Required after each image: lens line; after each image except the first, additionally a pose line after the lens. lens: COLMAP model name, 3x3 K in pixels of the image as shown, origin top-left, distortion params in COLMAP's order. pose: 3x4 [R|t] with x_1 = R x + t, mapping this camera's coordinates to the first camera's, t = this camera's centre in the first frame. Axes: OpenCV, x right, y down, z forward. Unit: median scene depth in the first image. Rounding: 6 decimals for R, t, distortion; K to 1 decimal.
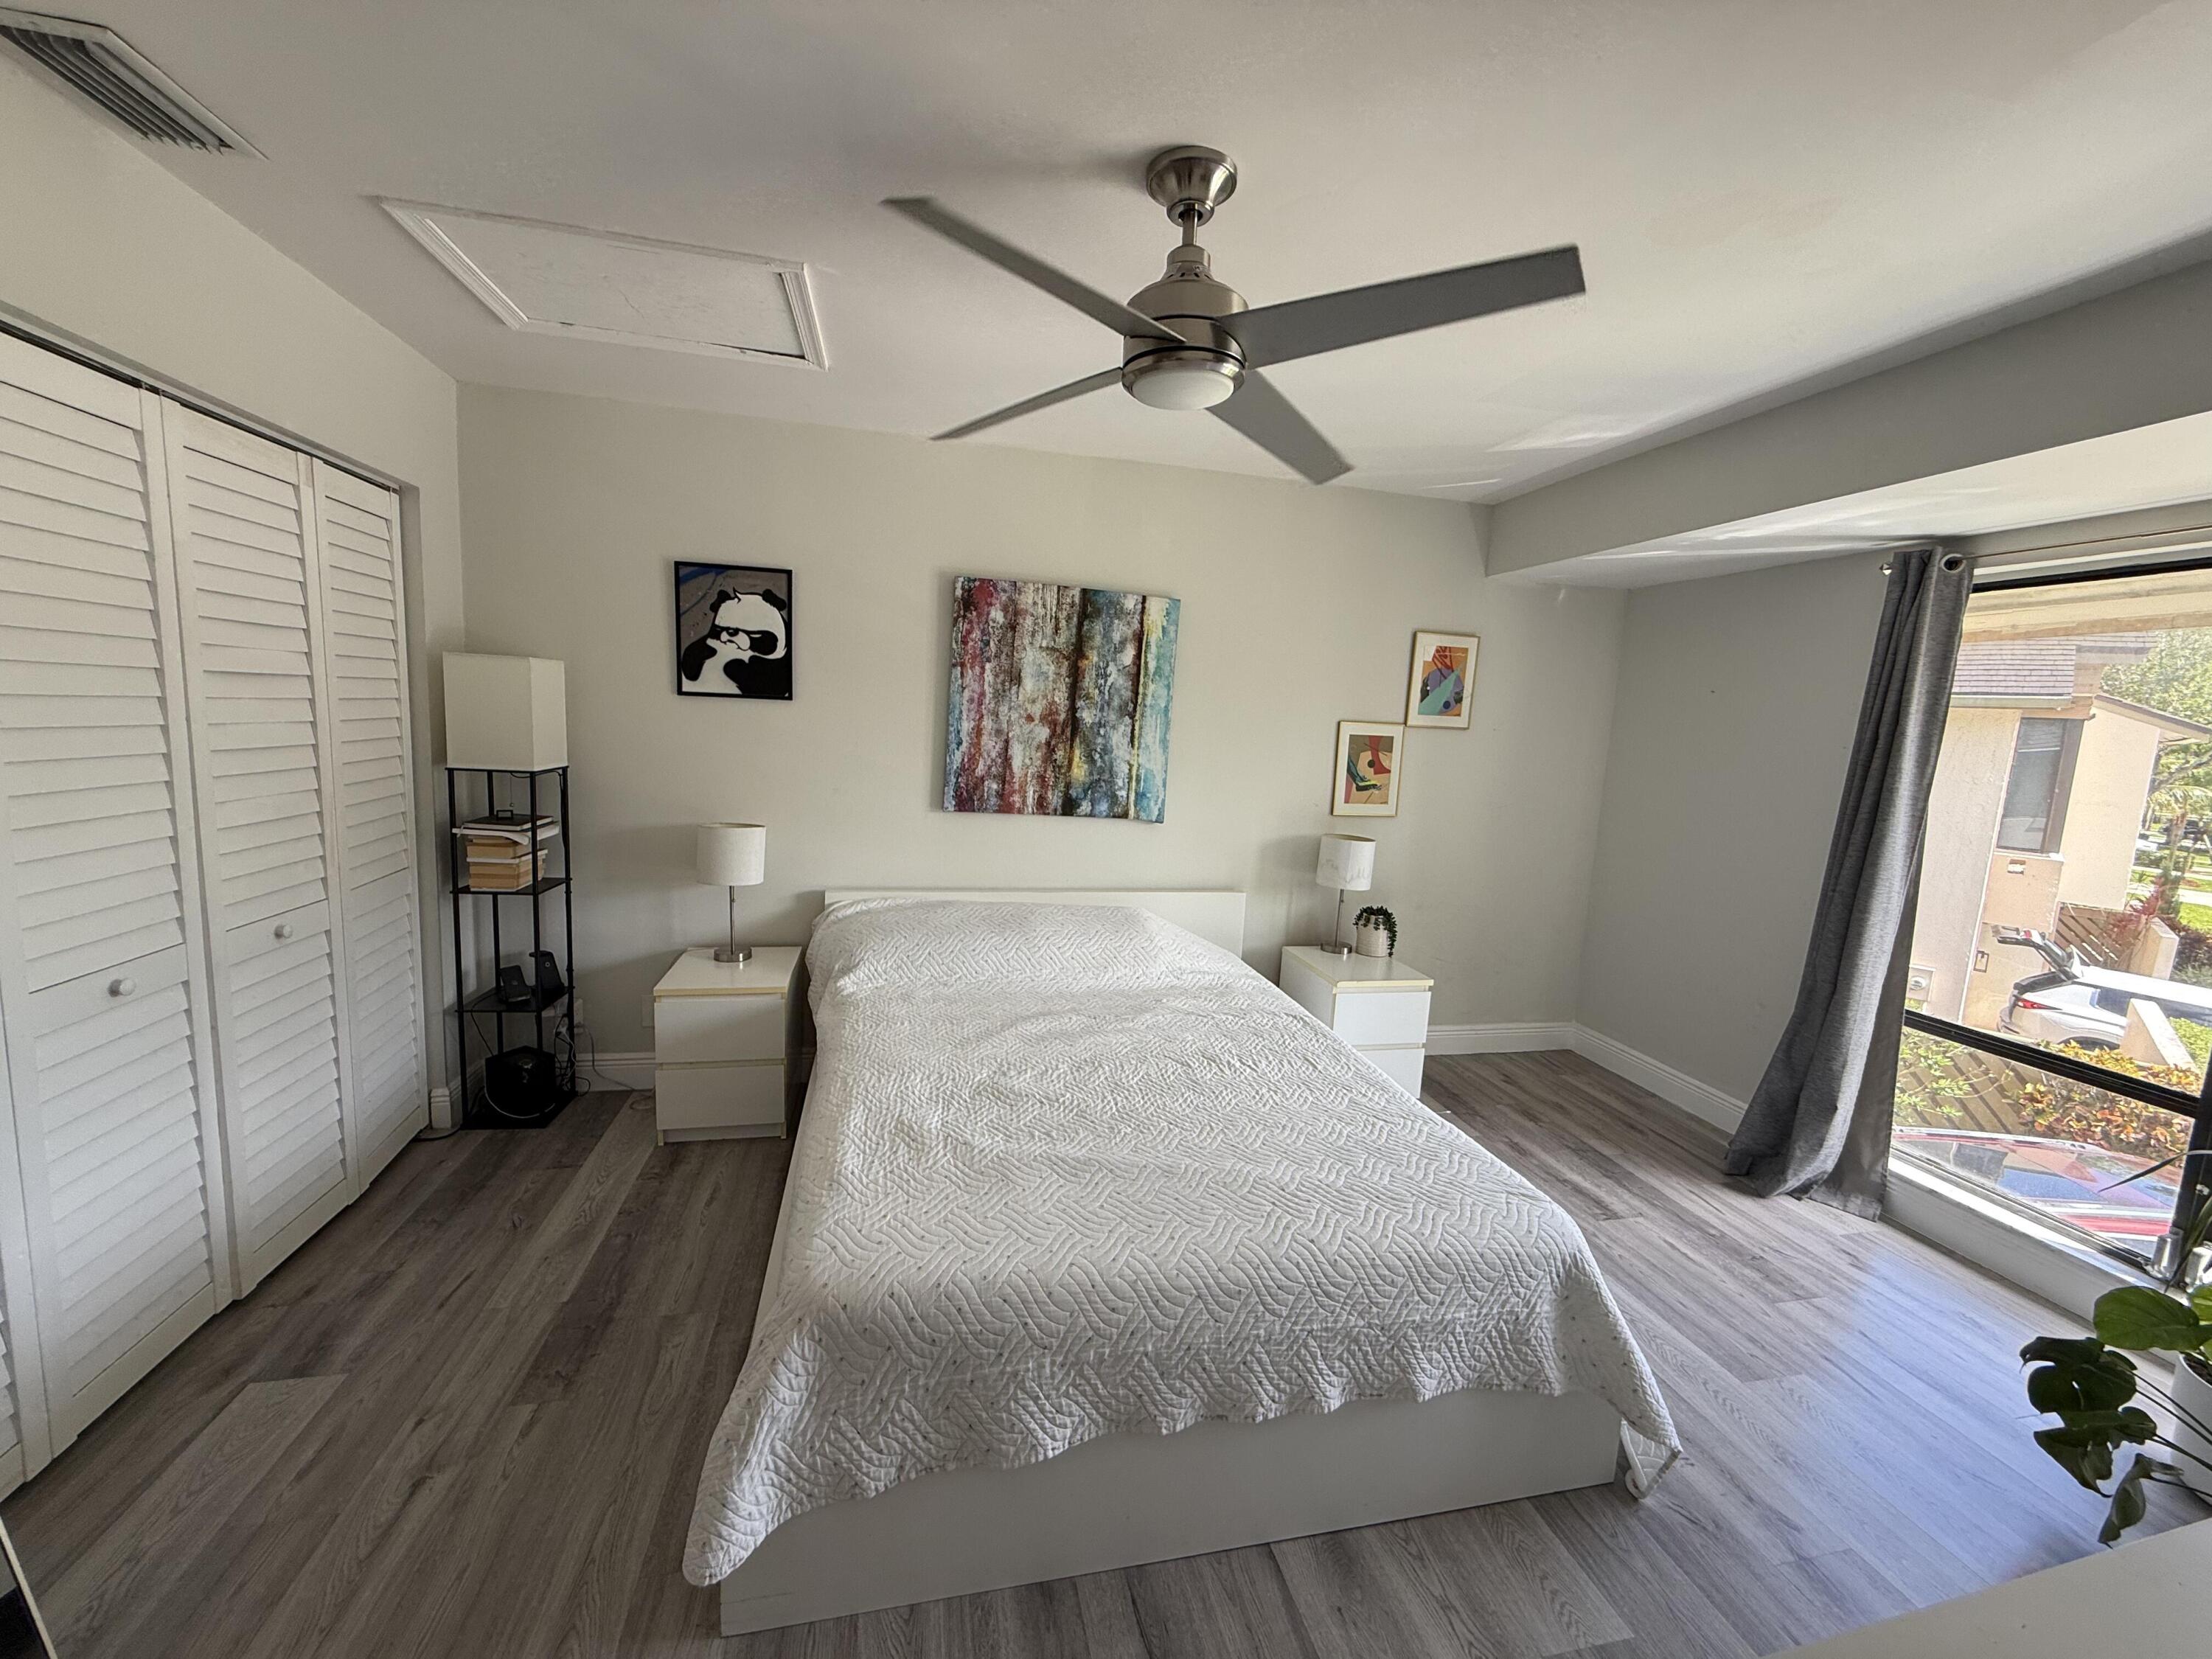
lens RADIAL K [[887.6, 0, 1102.1], [0, 887.6, 831.6], [0, 0, 1]] dist [0.007990, -0.000481]
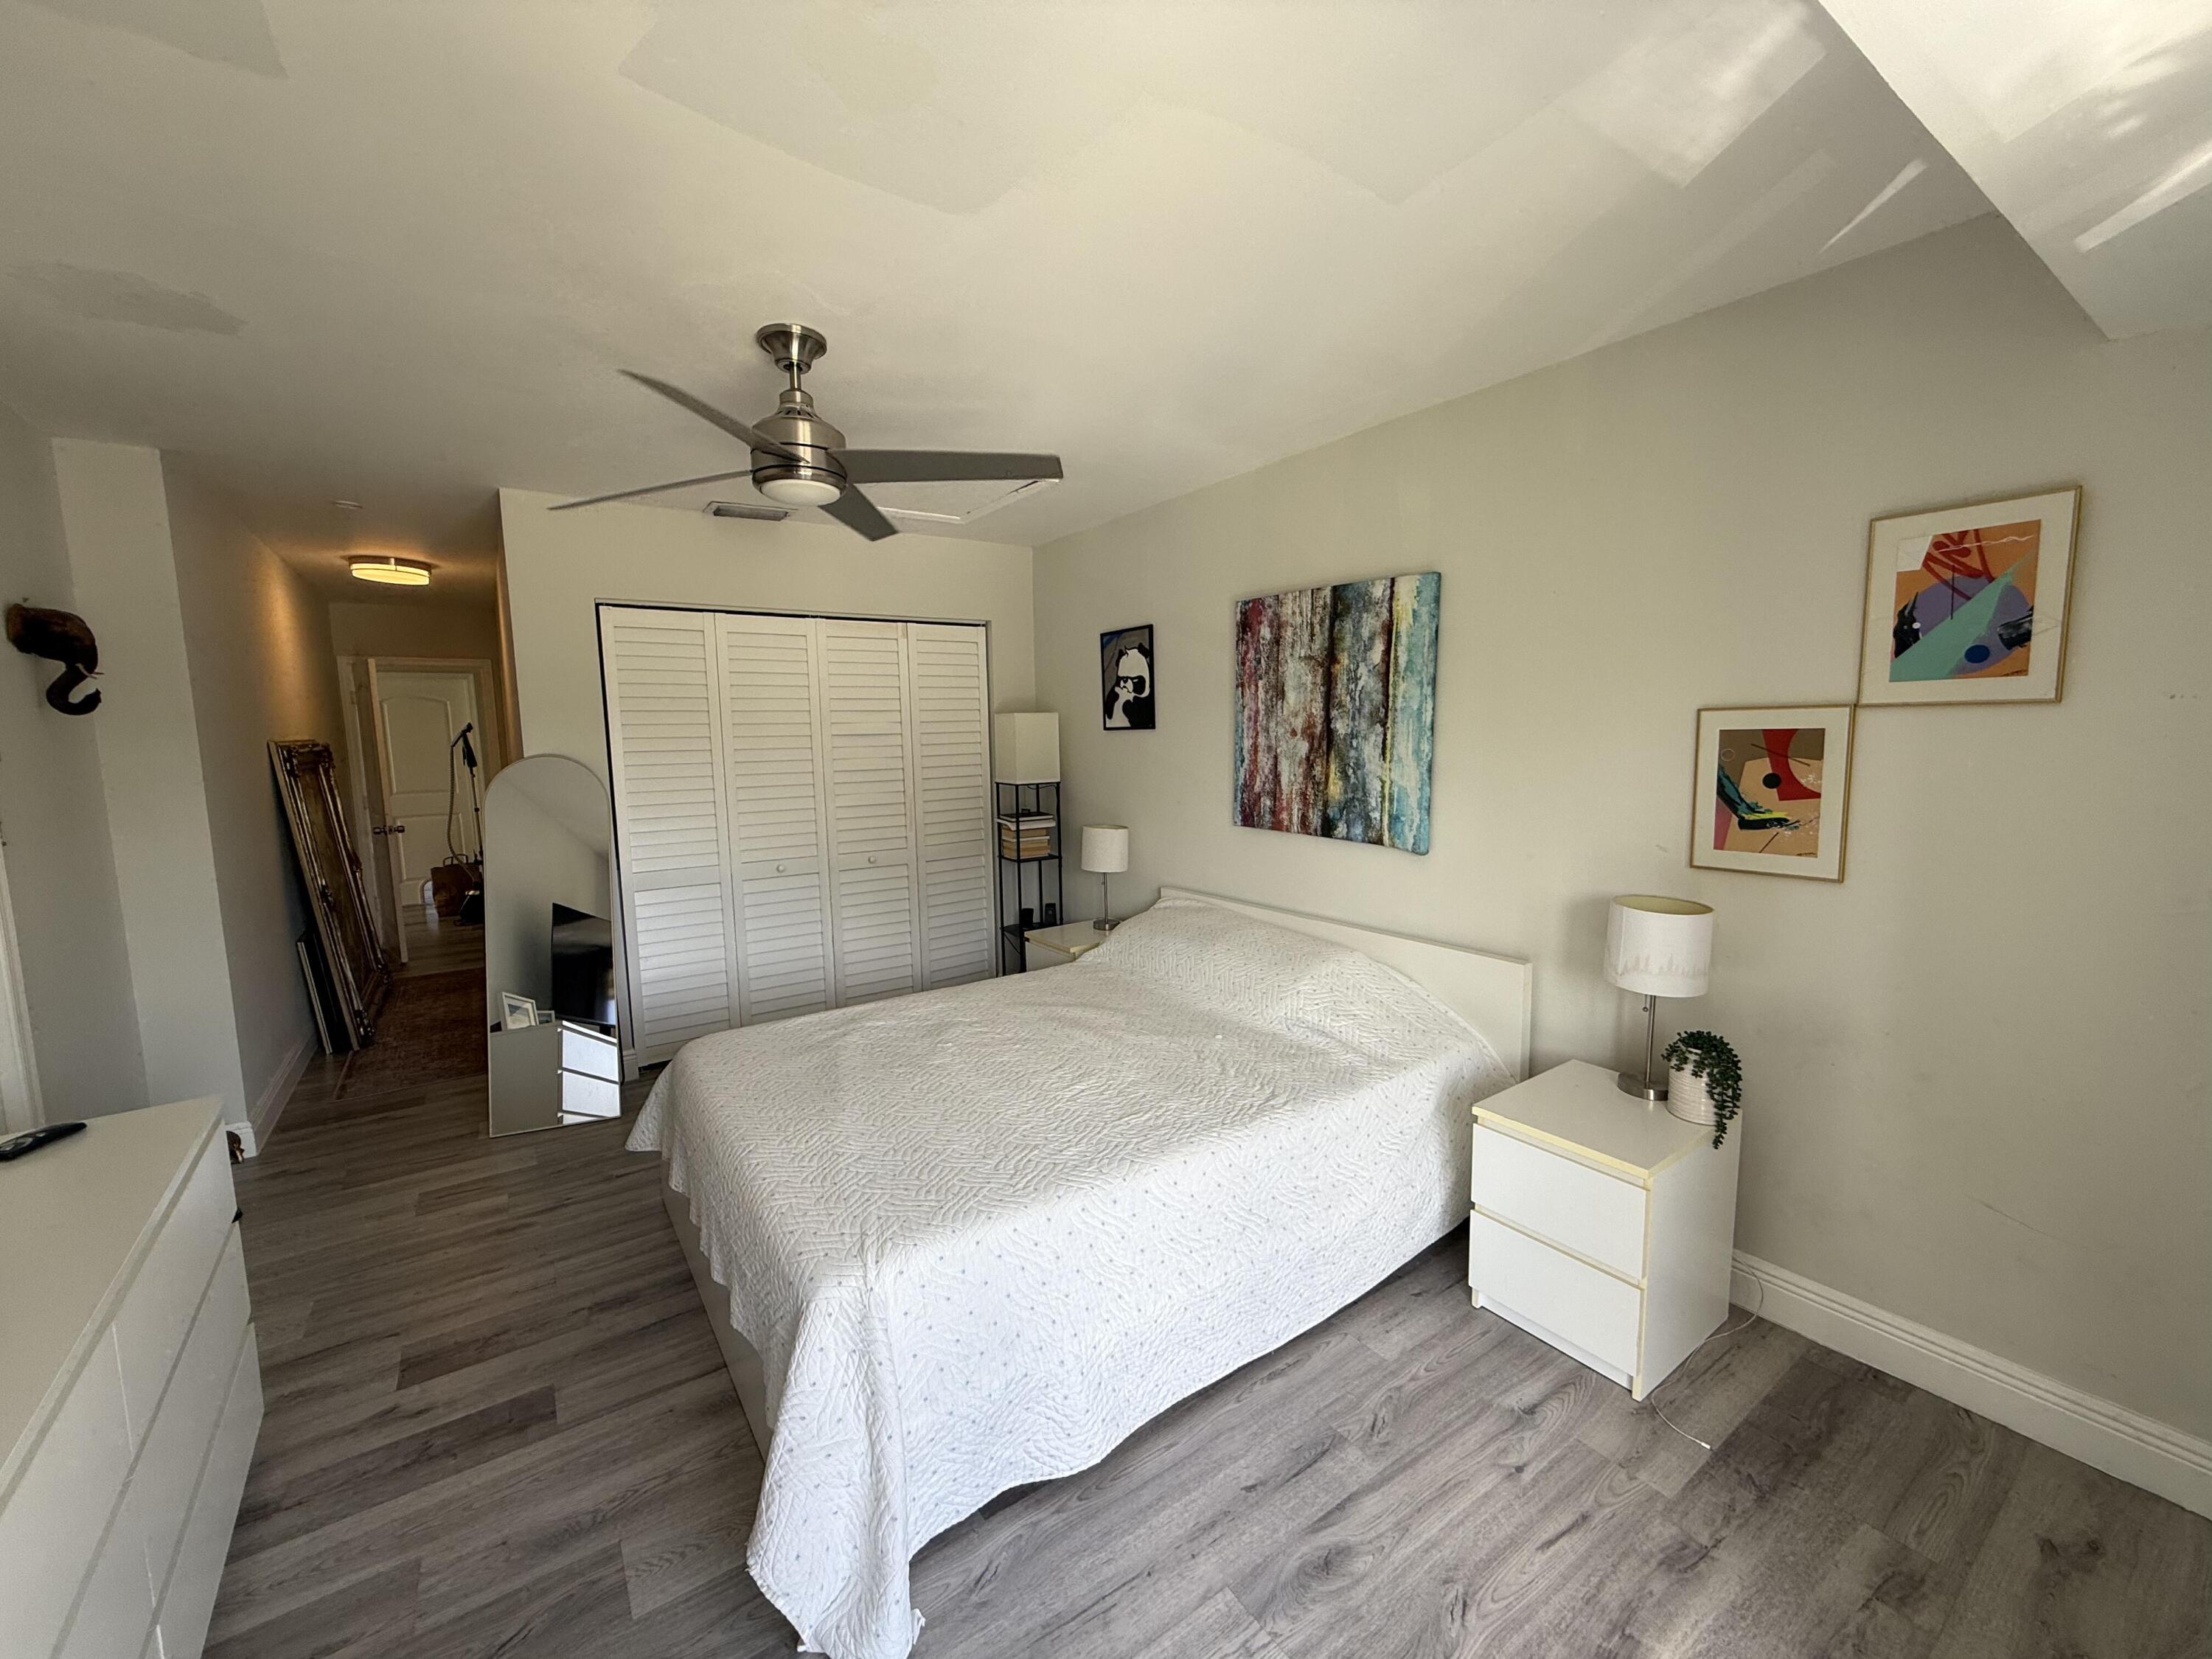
lens RADIAL K [[887.6, 0, 1099.8], [0, 887.6, 829.5], [0, 0, 1]] dist [0.007990, -0.000481]
pose [[0.367613, 0.048847, -0.928695, 0.730926], [-0.083654, 0.996308, 0.019290, -0.024334], [0.926209, 0.070598, 0.370343, 0.455452]]
